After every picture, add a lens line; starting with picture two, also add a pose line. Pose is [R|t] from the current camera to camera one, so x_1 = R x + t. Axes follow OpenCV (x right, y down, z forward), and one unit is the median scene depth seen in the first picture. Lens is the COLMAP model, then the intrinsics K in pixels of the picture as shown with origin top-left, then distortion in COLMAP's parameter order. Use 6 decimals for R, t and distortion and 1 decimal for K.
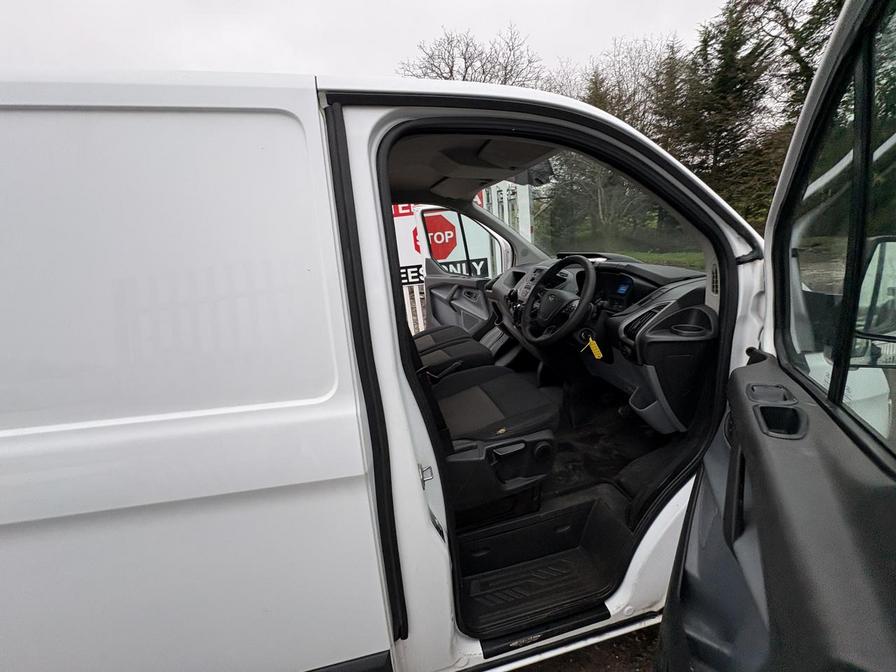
lens RADIAL K [[356.8, 0, 449.0], [0, 356.8, 335.3], [0, 0, 1]] dist [-0.000052, -0.000049]
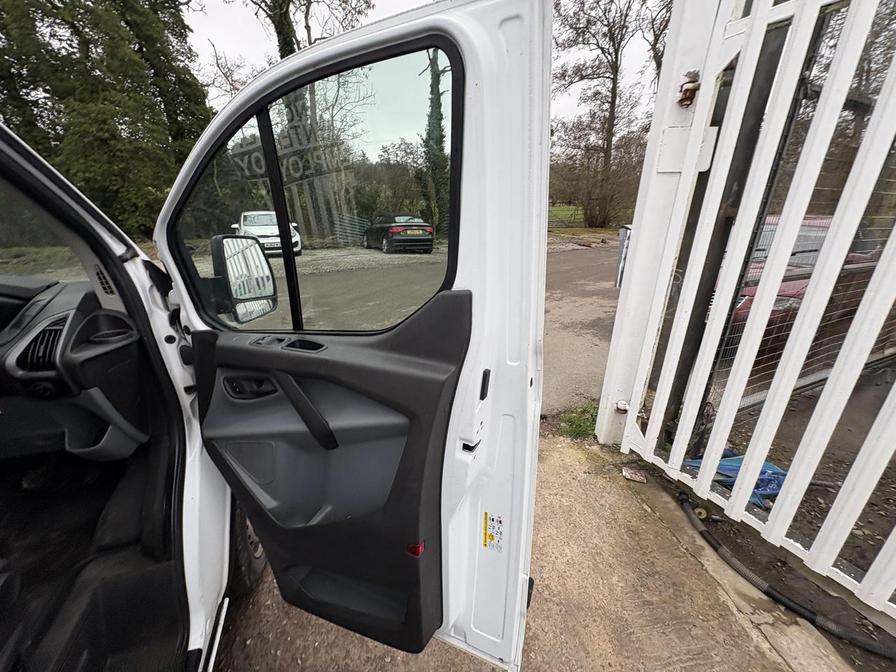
lens RADIAL K [[356.8, 0, 449.0], [0, 356.8, 335.3], [0, 0, 1]] dist [-0.000052, -0.000049]
pose [[-0.109126, -0.248577, 0.962445, -0.255285], [0.277581, 0.922090, 0.269627, -0.021015], [-0.954484, 0.296580, -0.031624, 0.175249]]
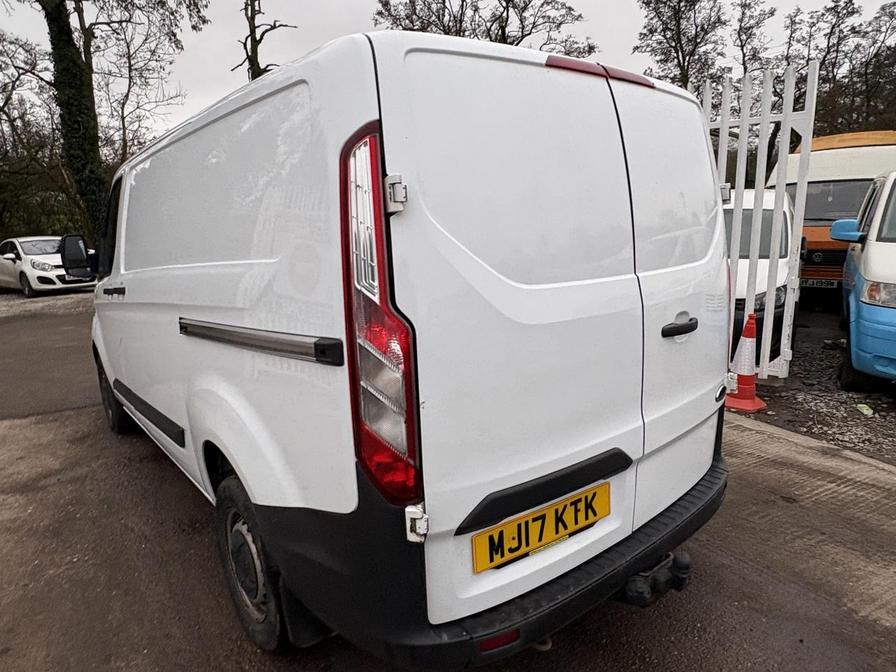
lens RADIAL K [[559.6, 0, 451.2], [0, 559.6, 328.1], [0, 0, 1]] dist [-0.000697, 0.001383]
pose [[-0.441517, -0.062563, 0.895069, -3.762544], [0.308774, 0.926041, 0.217040, -0.118004], [-0.842450, 0.372201, -0.389545, 2.022569]]
